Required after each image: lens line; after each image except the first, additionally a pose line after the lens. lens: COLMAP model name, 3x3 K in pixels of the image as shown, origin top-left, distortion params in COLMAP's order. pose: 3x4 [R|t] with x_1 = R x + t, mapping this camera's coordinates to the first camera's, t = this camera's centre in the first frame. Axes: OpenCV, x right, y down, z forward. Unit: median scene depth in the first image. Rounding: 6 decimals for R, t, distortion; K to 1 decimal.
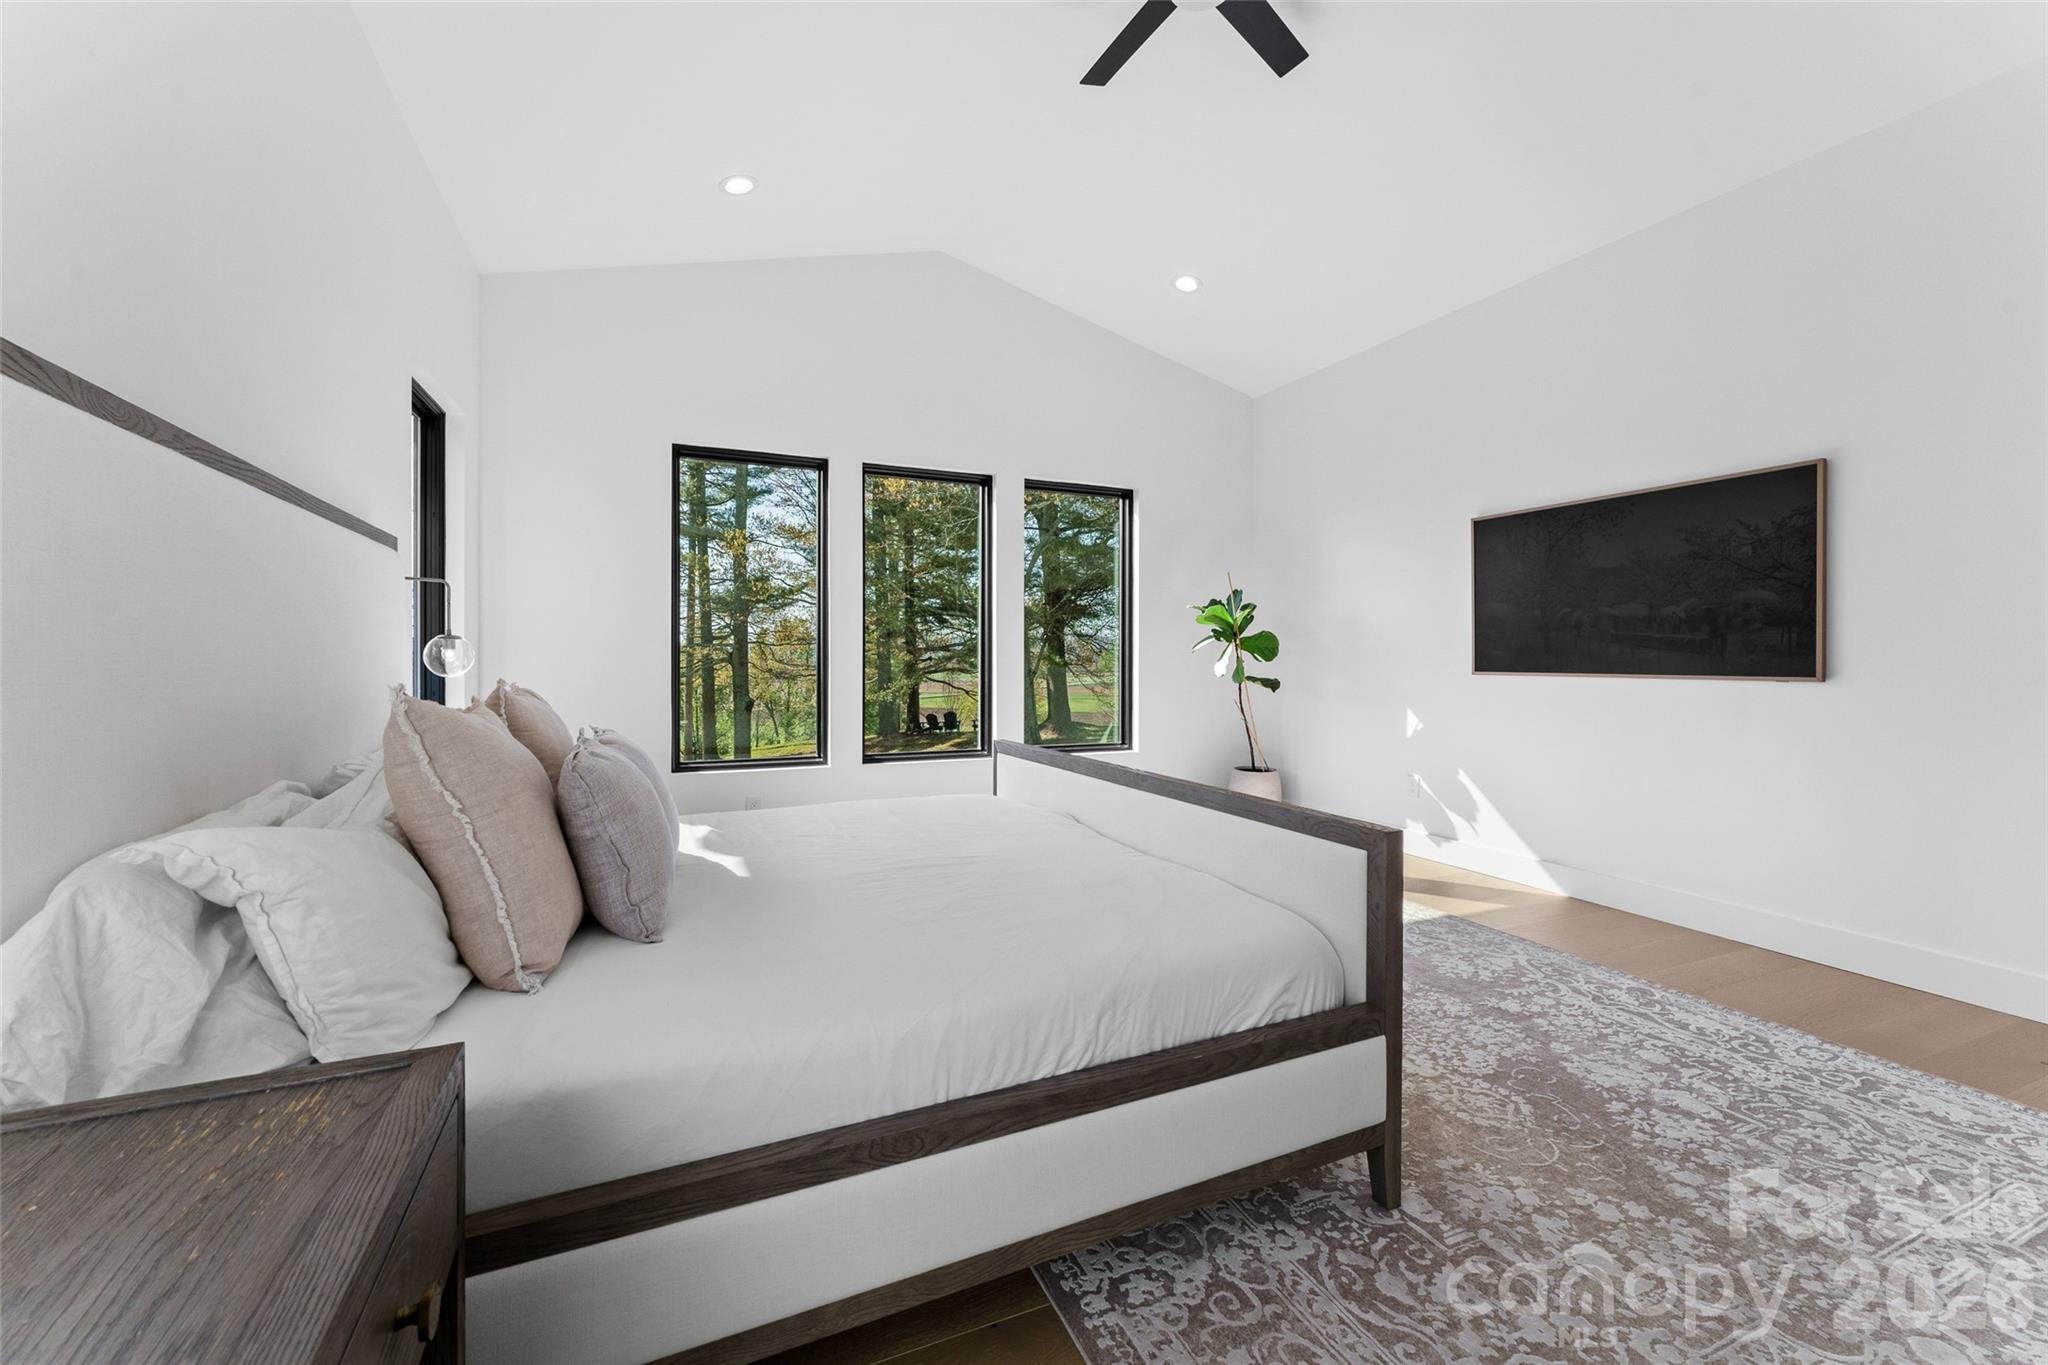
lens RADIAL K [[830.2, 0, 1023.6], [0, 830.2, 665.5], [0, 0, 1]] dist [0.001908, 0.000198]
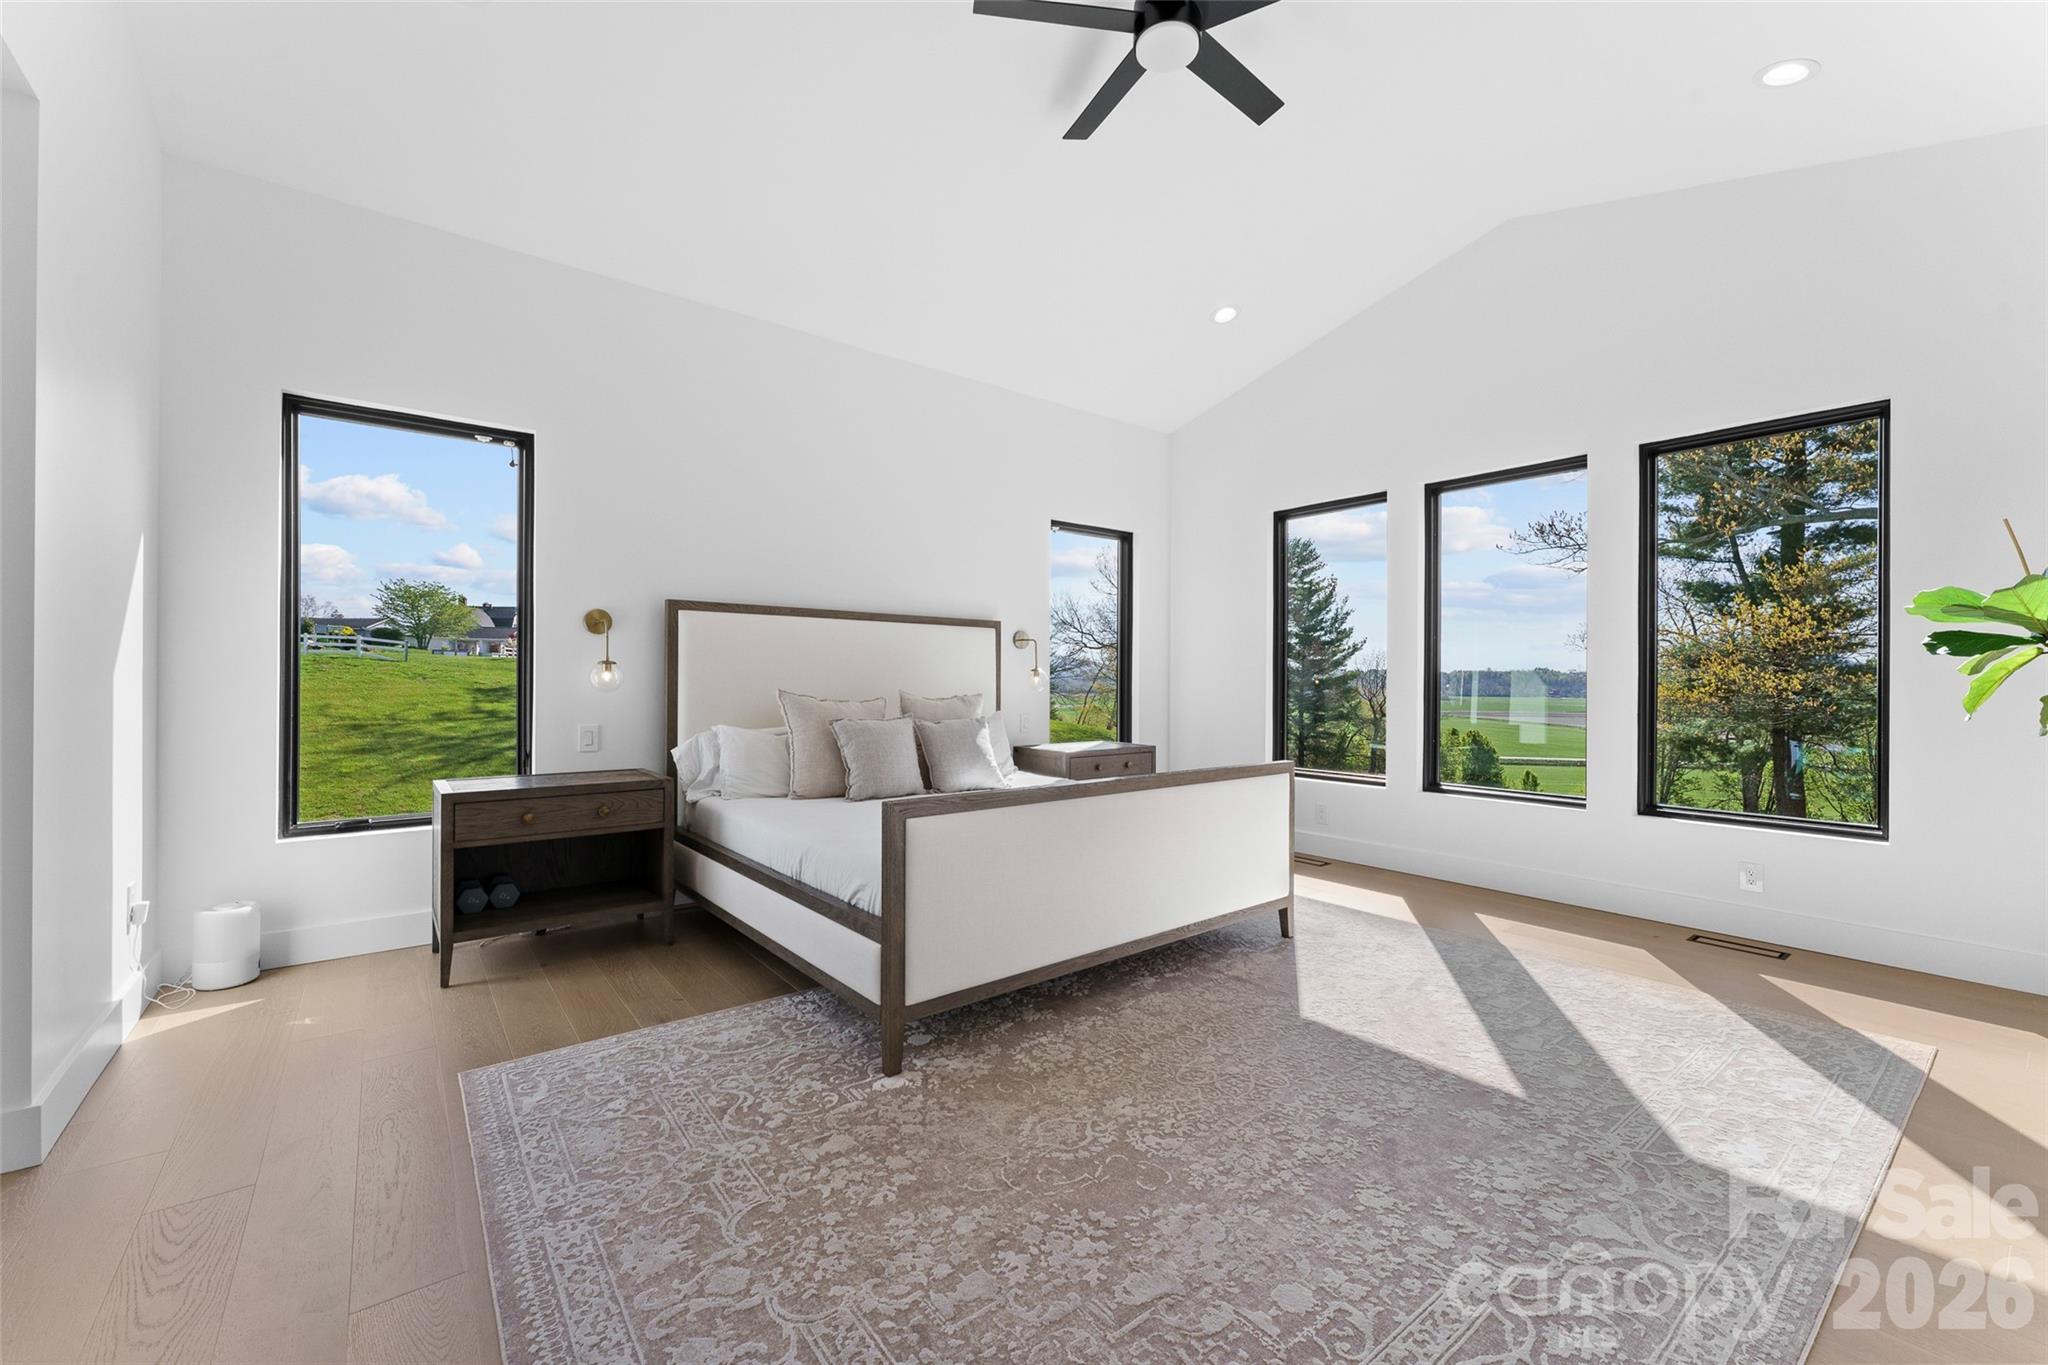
lens RADIAL K [[830.2, 0, 1023.8], [0, 830.2, 683.2], [0, 0, 1]] dist [0.001908, 0.000198]
pose [[0.241139, 0.001256, -0.970490, 1.850253], [-0.016472, 0.999860, -0.002798, 0.004375], [0.970351, 0.016660, 0.241126, 0.886717]]
